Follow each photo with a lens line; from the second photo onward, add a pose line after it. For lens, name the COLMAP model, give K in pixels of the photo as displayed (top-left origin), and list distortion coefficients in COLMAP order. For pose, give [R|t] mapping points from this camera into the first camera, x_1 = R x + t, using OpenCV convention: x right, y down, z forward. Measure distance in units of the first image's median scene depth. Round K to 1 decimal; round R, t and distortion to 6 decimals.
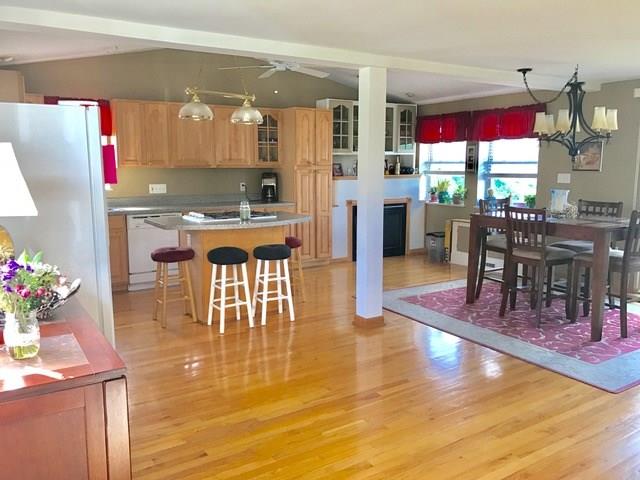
lens RADIAL K [[531.5, 0, 314.6], [0, 531.5, 239.3], [0, 0, 1]] dist [0.034263, -0.049097]
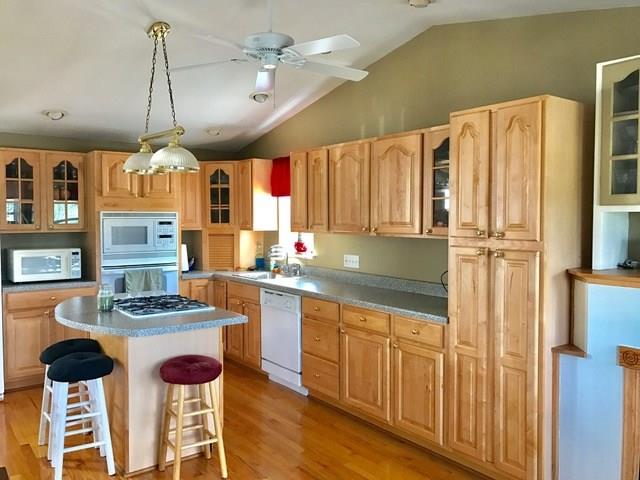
lens RADIAL K [[531.5, 0, 320.2], [0, 531.5, 240.0], [0, 0, 1]] dist [0.034263, -0.049097]
pose [[0.087058, 0.044577, -0.995205, 0.402226], [-0.143233, 0.989179, 0.031778, -0.131795], [0.985852, 0.139780, 0.092501, 0.829807]]
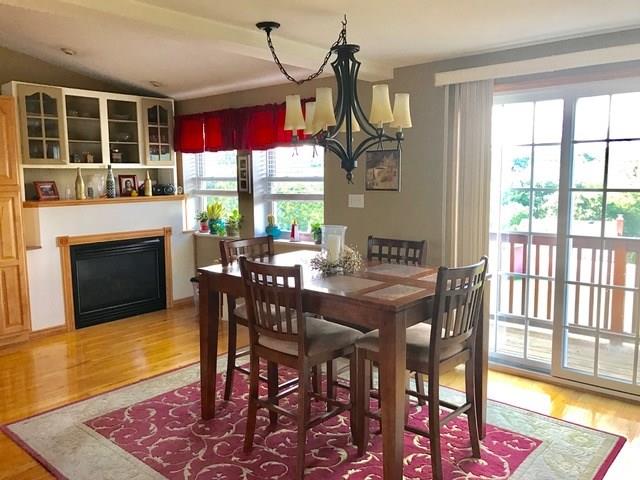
lens RADIAL K [[531.5, 0, 322.2], [0, 531.5, 240.4], [0, 0, 1]] dist [0.034263, -0.049097]
pose [[0.951943, -0.042291, 0.303343, 0.189743], [0.049733, 0.998620, -0.016847, -0.047851], [-0.302212, 0.031123, 0.952733, 0.309162]]
